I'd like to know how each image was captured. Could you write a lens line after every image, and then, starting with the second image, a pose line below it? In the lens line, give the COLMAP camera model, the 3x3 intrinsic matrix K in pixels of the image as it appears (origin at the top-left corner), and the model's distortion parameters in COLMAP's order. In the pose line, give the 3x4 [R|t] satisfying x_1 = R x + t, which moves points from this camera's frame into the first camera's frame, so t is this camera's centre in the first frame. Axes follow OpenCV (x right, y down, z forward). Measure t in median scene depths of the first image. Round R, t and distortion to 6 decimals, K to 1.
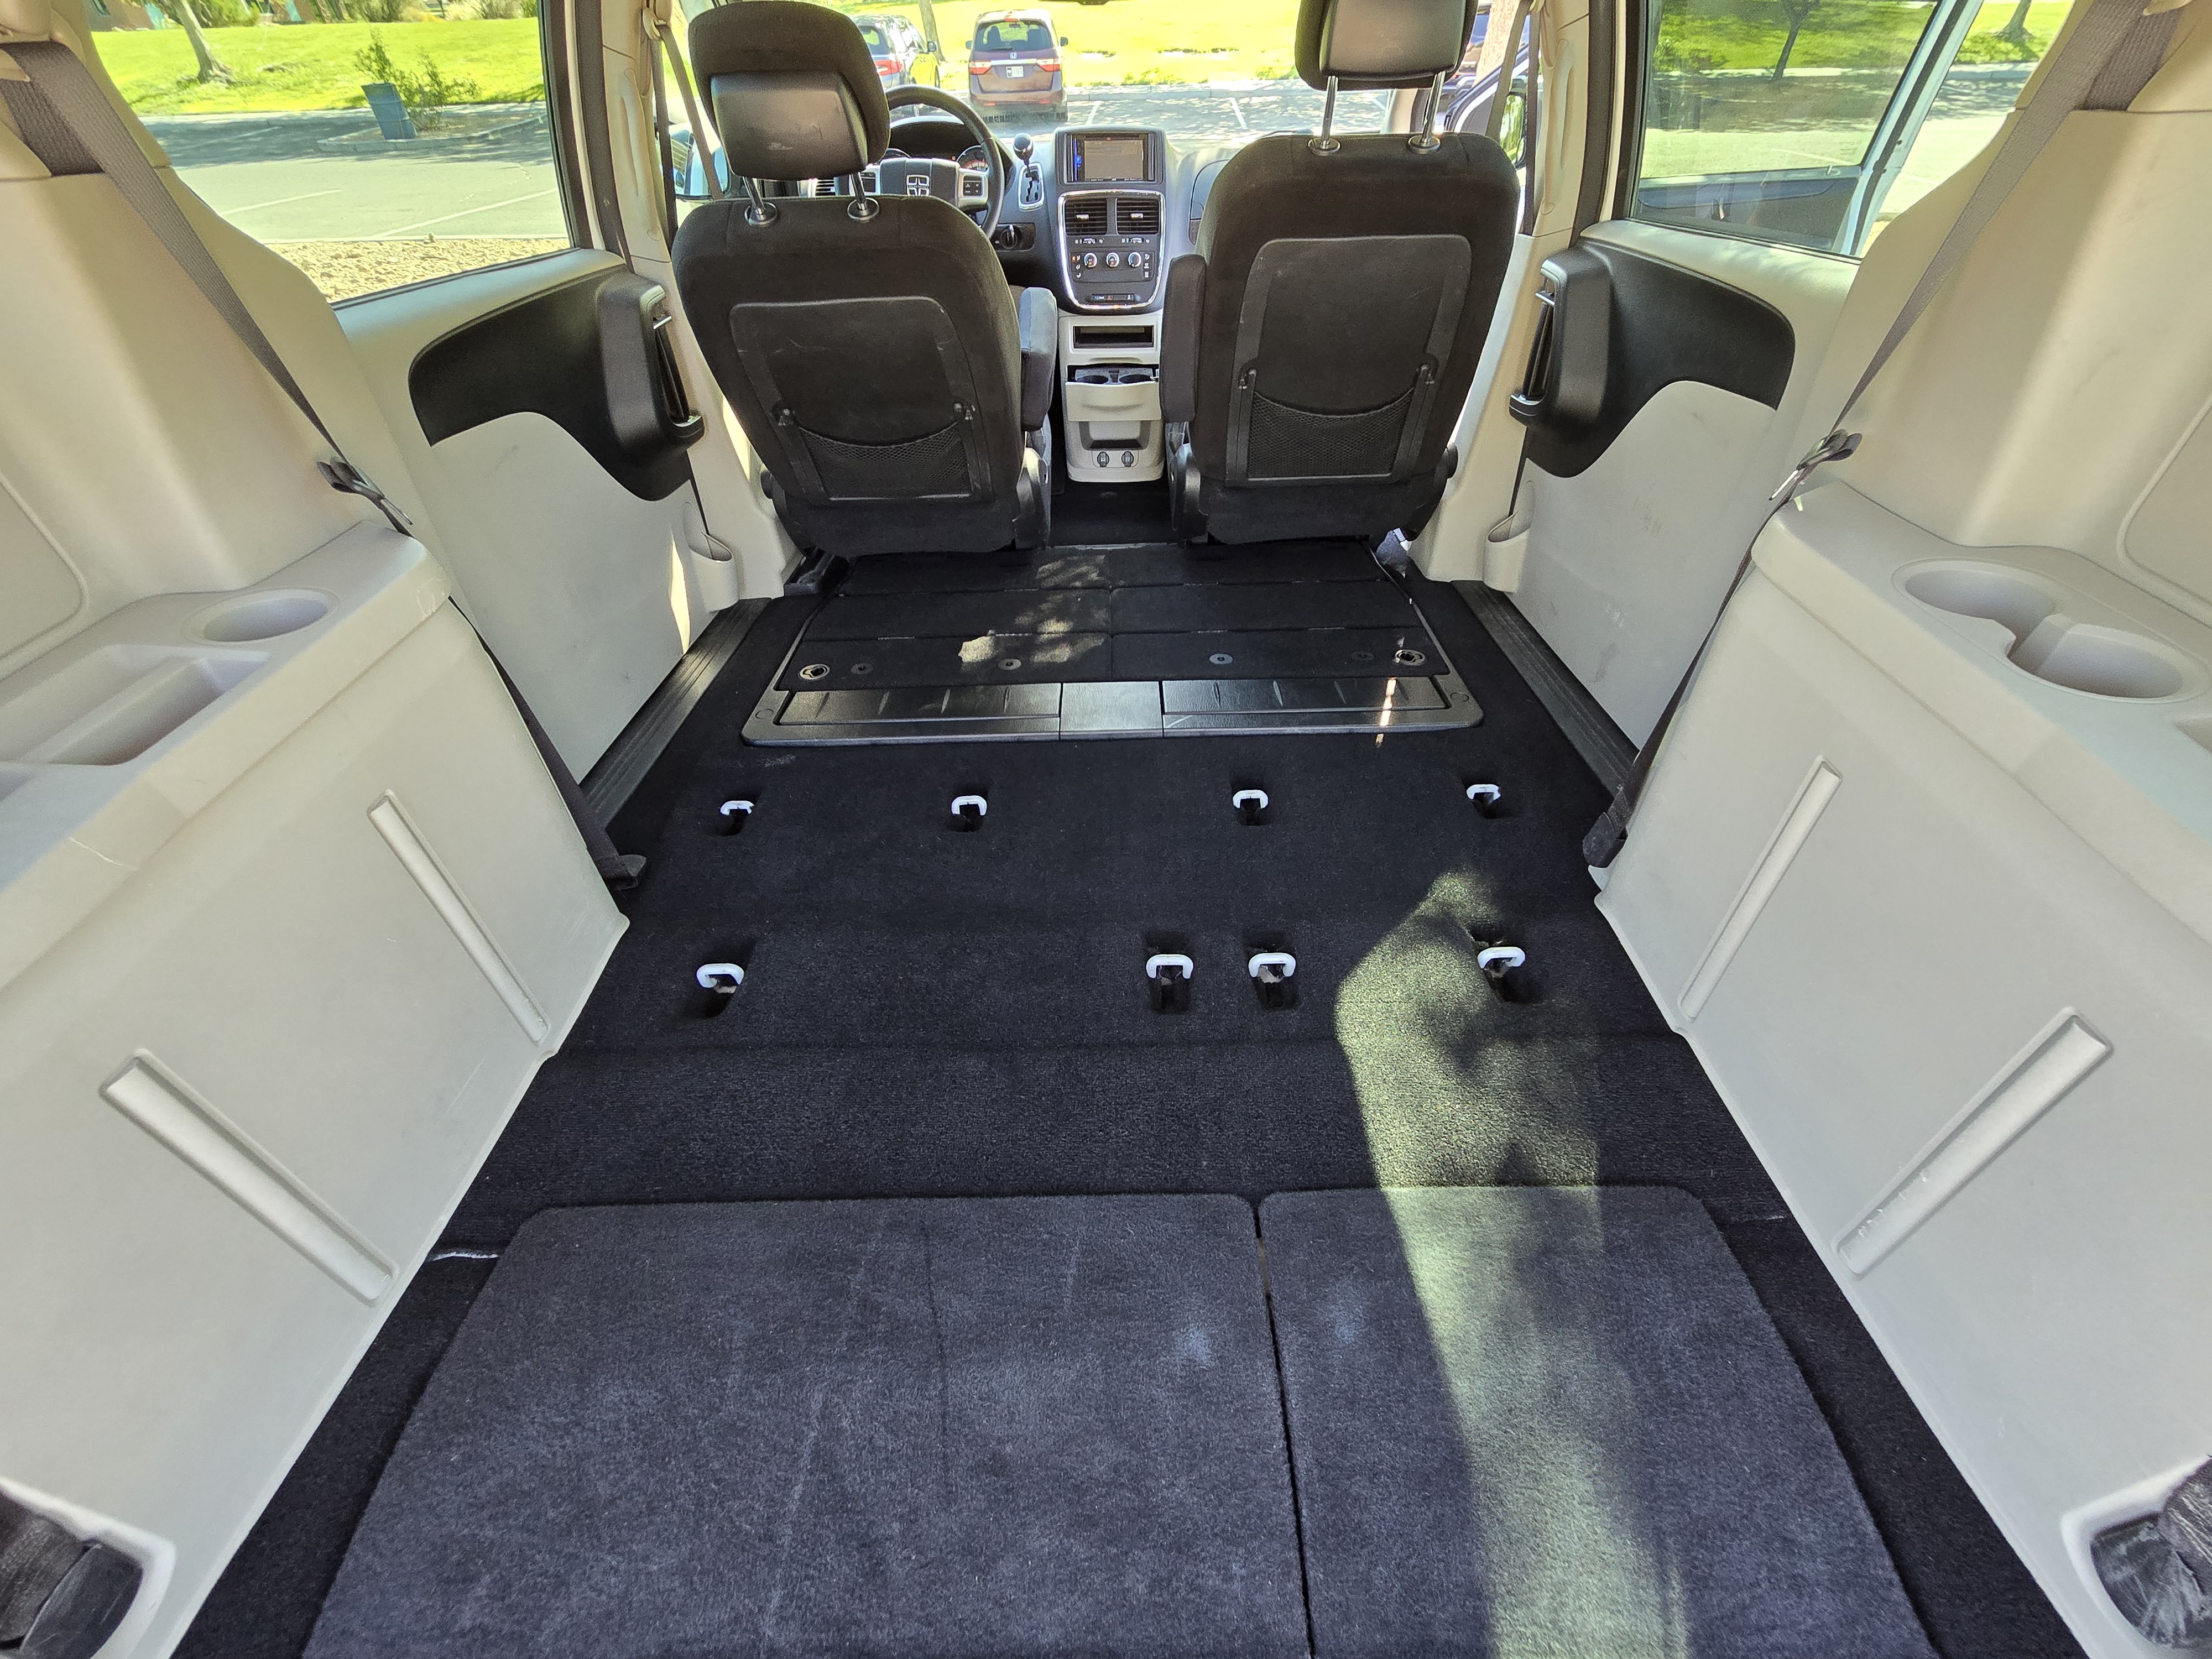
lens RADIAL K [[905.8, 0, 1114.6], [0, 905.8, 833.4], [0, 0, 1]] dist [-0.001621, 0.000248]
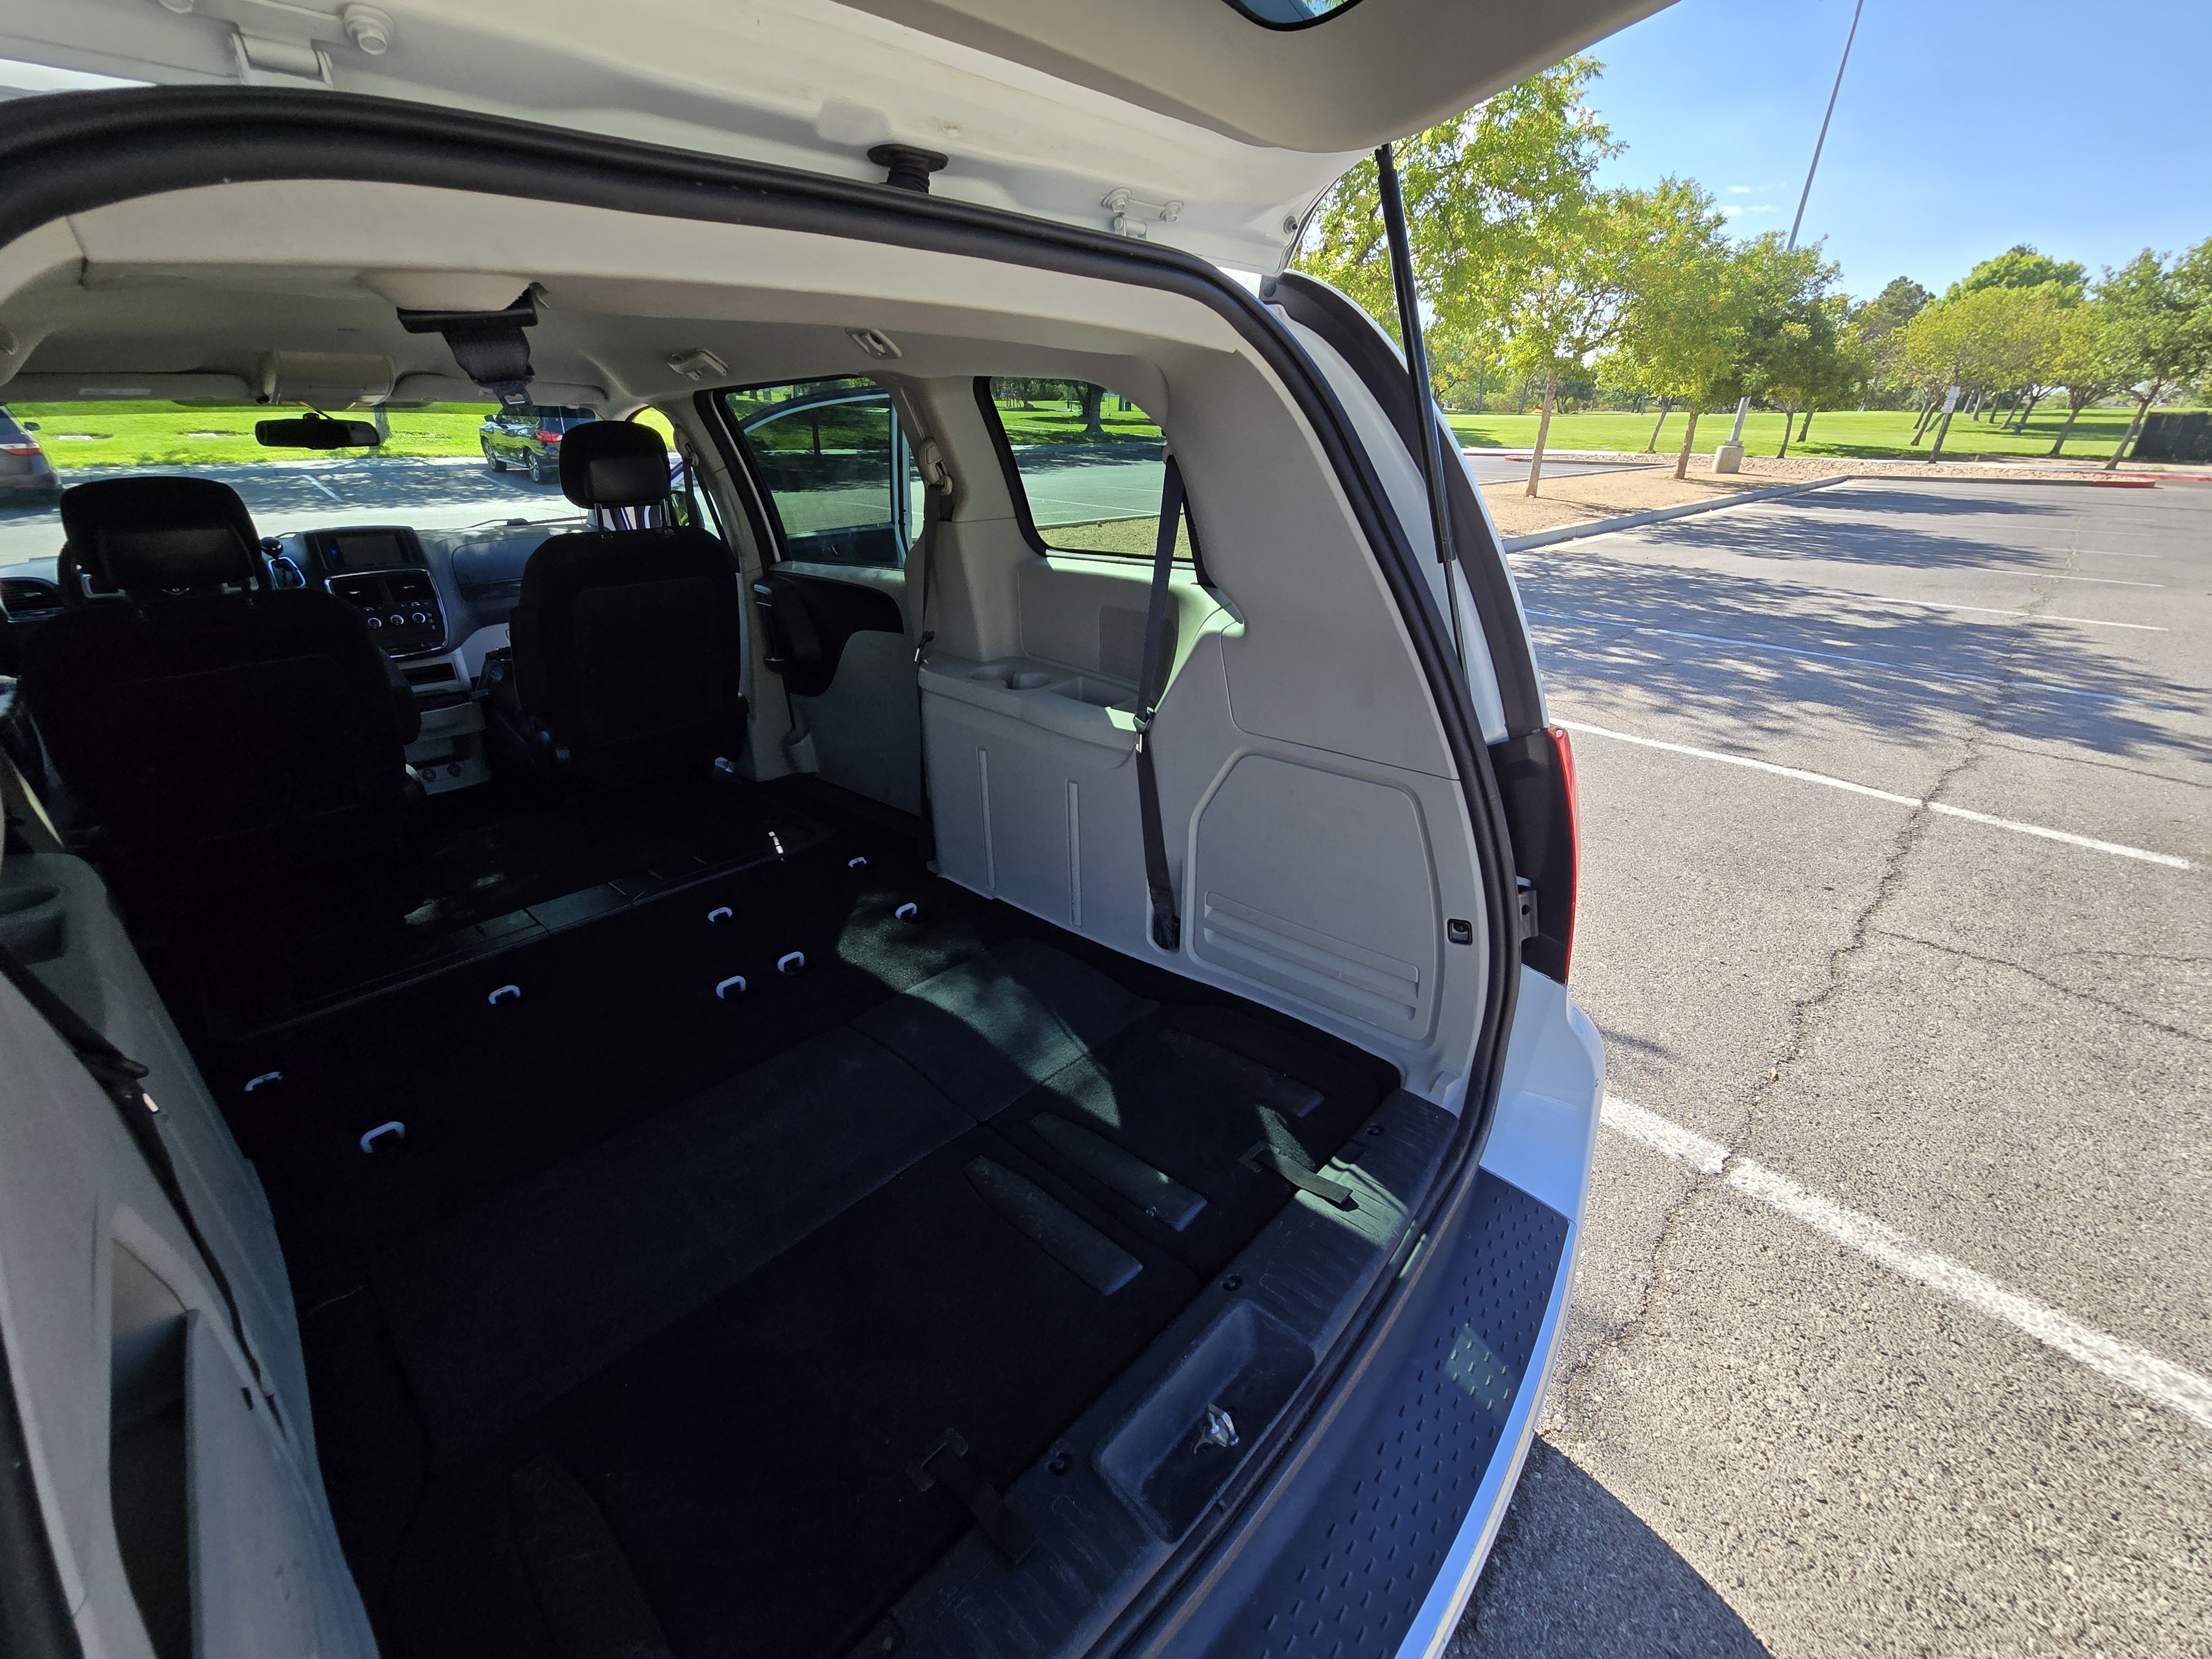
lens RADIAL K [[911.9, 0, 1116.1], [0, 911.9, 833.3], [0, 0, 1]] dist [-0.007812, 0.000226]
pose [[0.691505, -0.277784, 0.666826, -0.228642], [0.461886, 0.879777, -0.112486, 0.199298], [-0.555412, 0.385783, 0.736675, -0.319670]]
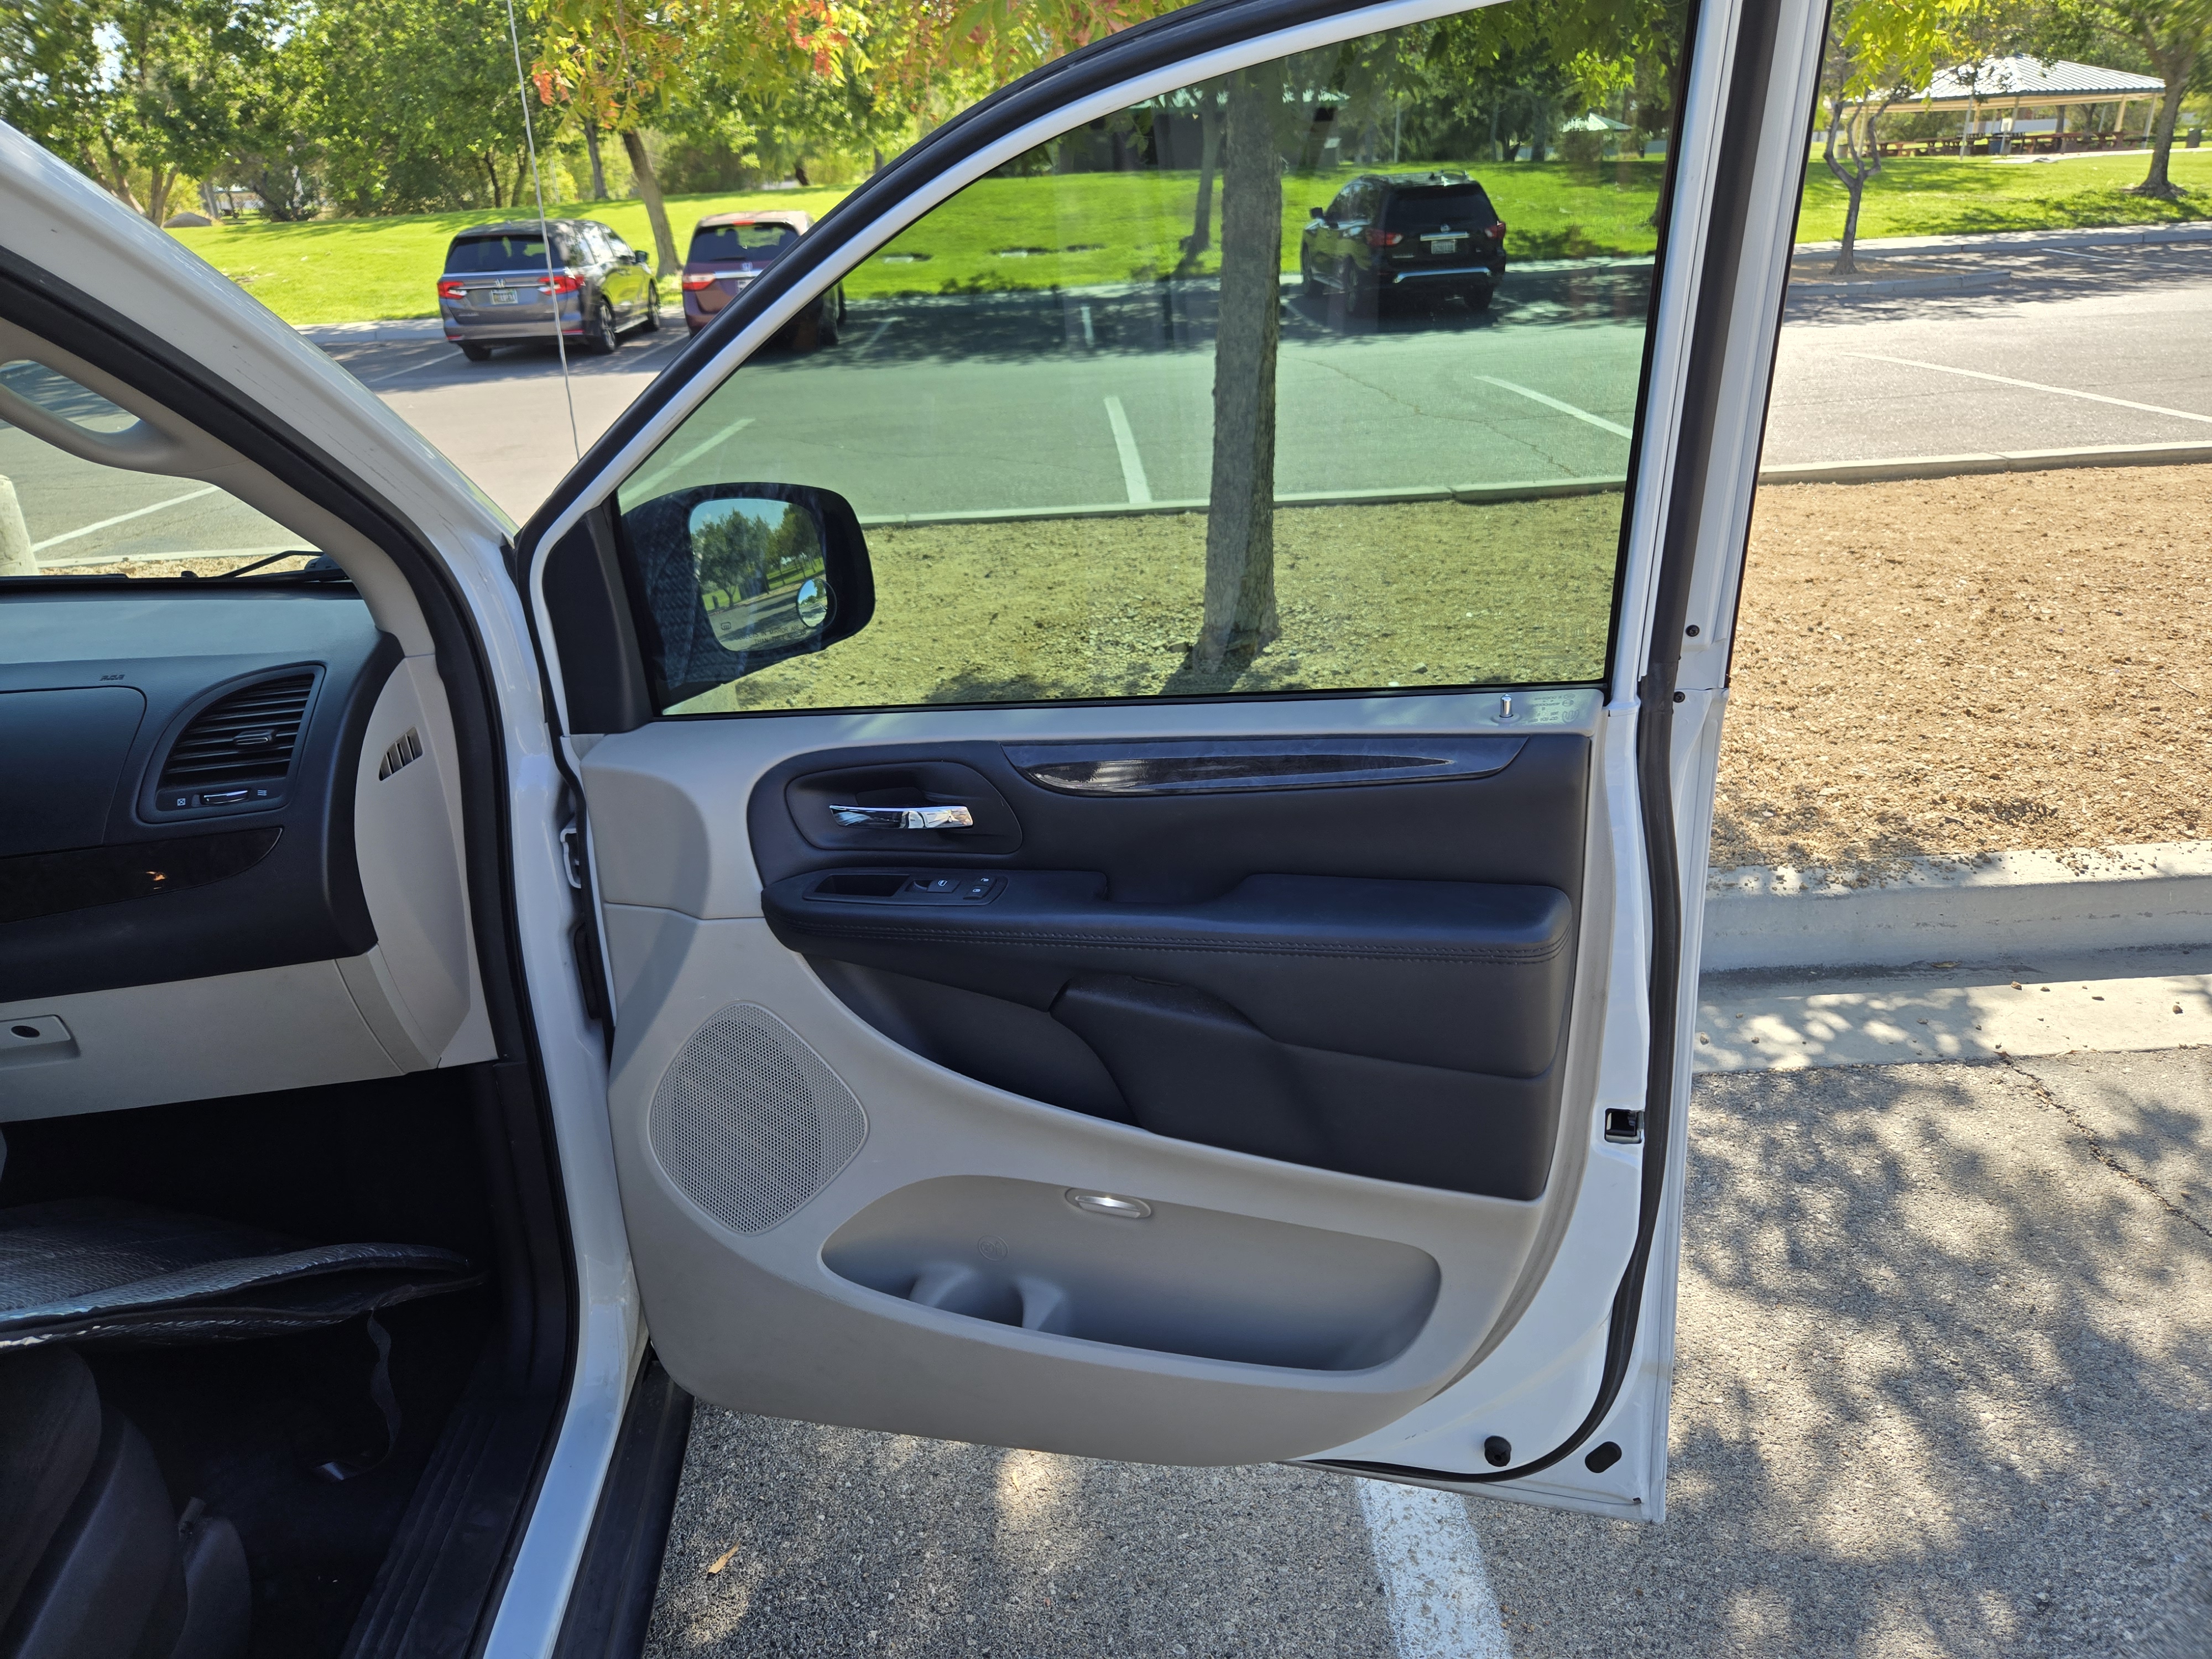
lens RADIAL K [[1491.5, 0, 1106.0], [0, 1491.5, 829.5], [0, 0, 1]] dist [0.086188, -0.079507]
pose [[0.997121, -0.051950, 0.055235, 0.597317], [0.067484, 0.940152, -0.334007, -0.509374], [-0.034578, 0.336772, 0.940951, 0.497566]]
